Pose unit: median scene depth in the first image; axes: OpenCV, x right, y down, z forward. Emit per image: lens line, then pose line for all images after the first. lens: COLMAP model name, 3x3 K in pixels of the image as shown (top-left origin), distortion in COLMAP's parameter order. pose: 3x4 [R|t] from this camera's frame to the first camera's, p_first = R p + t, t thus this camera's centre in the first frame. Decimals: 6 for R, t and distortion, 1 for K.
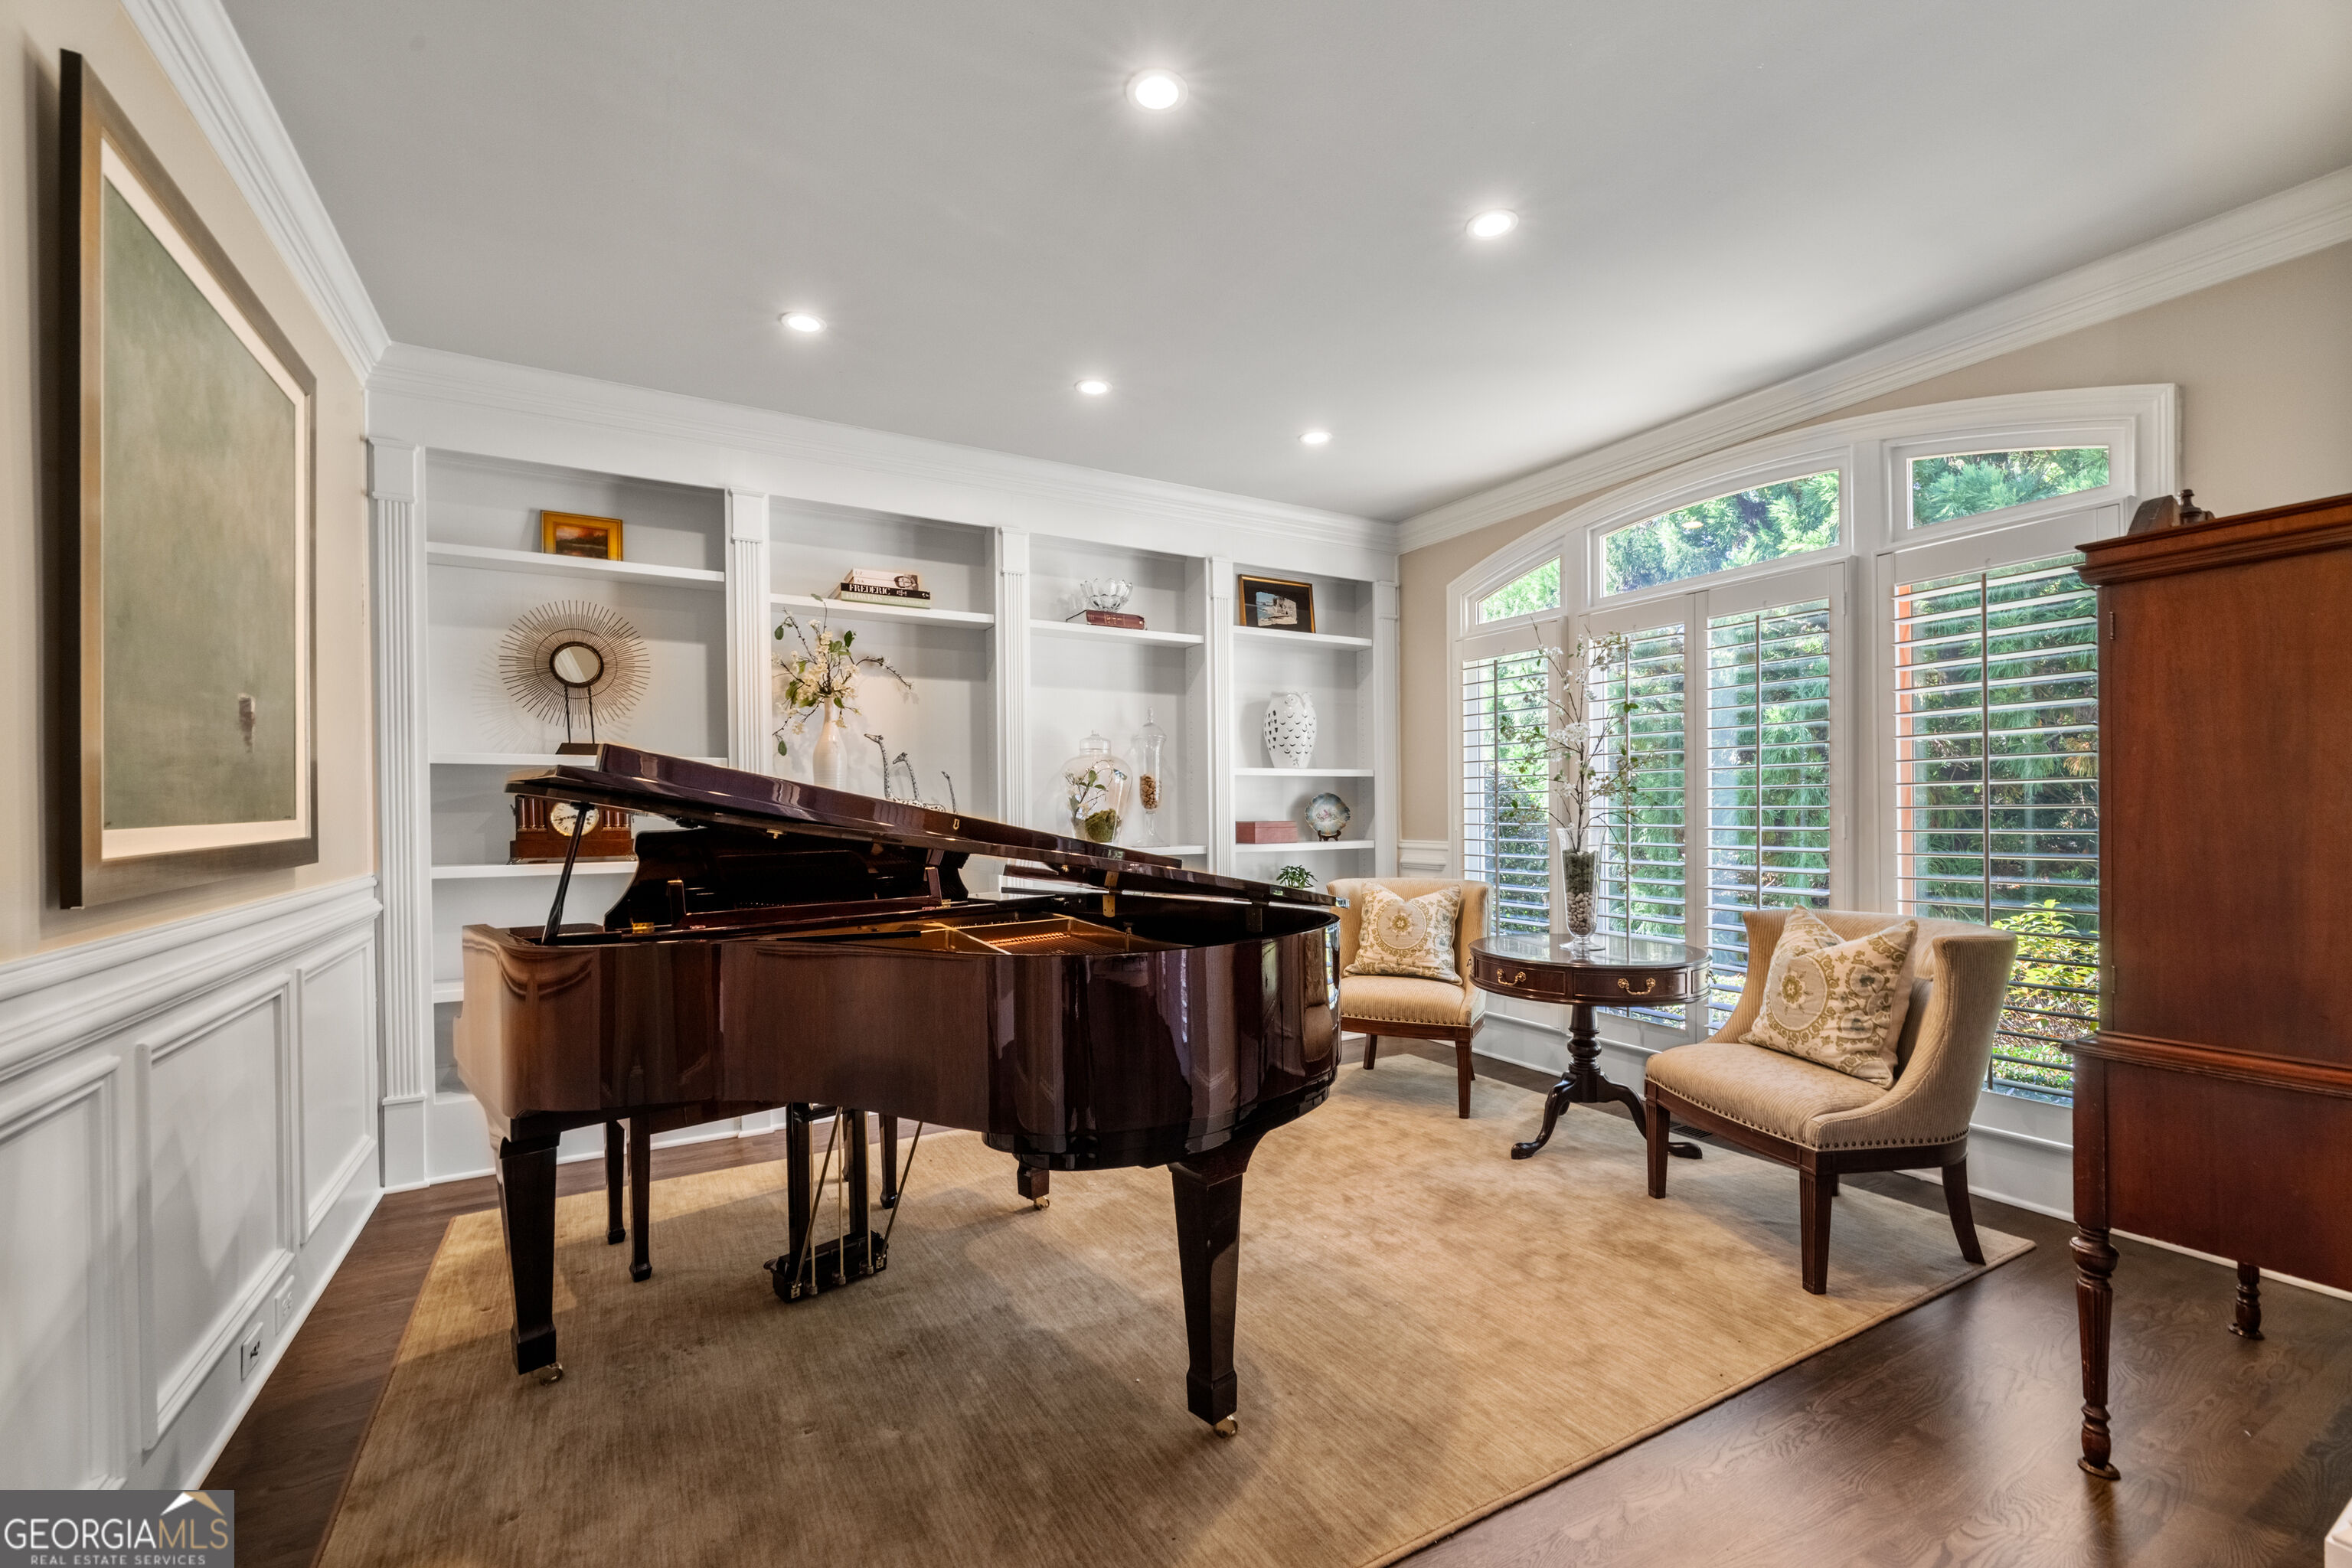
lens RADIAL K [[969.2, 0, 1168.1], [0, 969.2, 814.8], [0, 0, 1]] dist [0.000104, 0.000153]
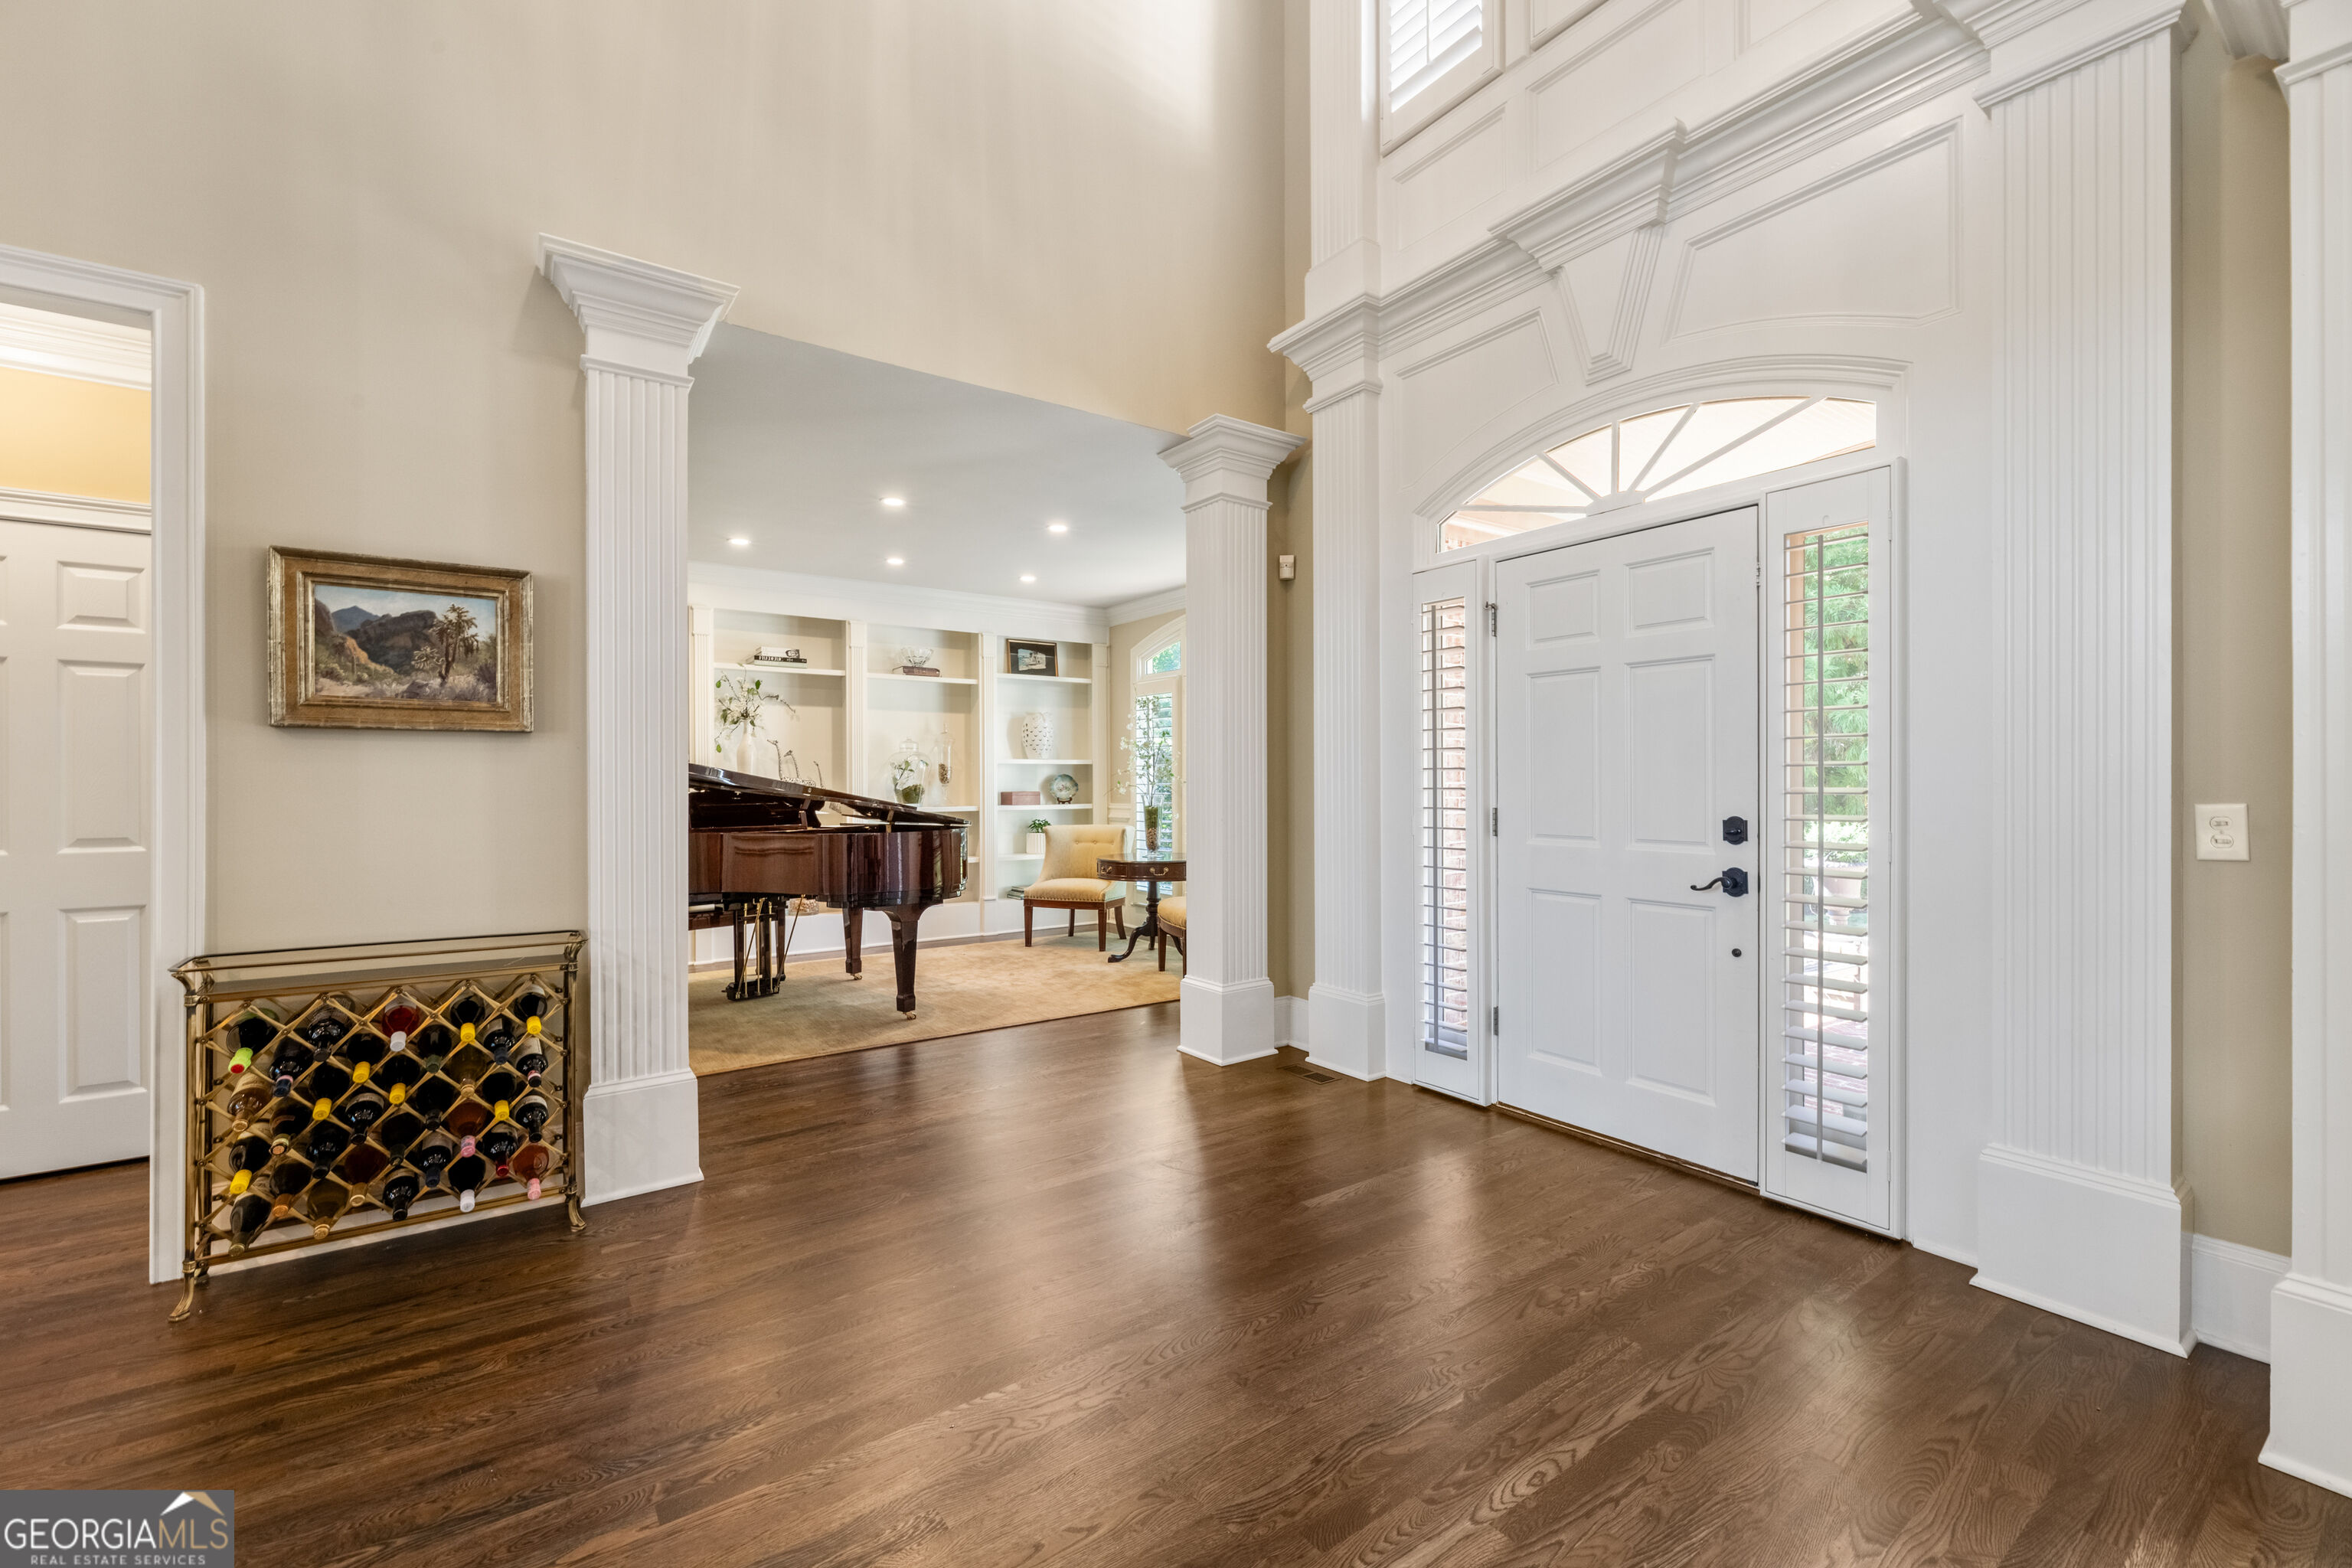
lens RADIAL K [[964.4, 0, 1166.1], [0, 964.4, 781.6], [0, 0, 1]] dist [-0.000685, 0.000474]
pose [[0.994867, 0.004794, 0.101079, 0.202269], [-0.004076, 0.999965, -0.007313, 0.000701], [-0.101111, 0.006864, 0.994852, -0.715324]]
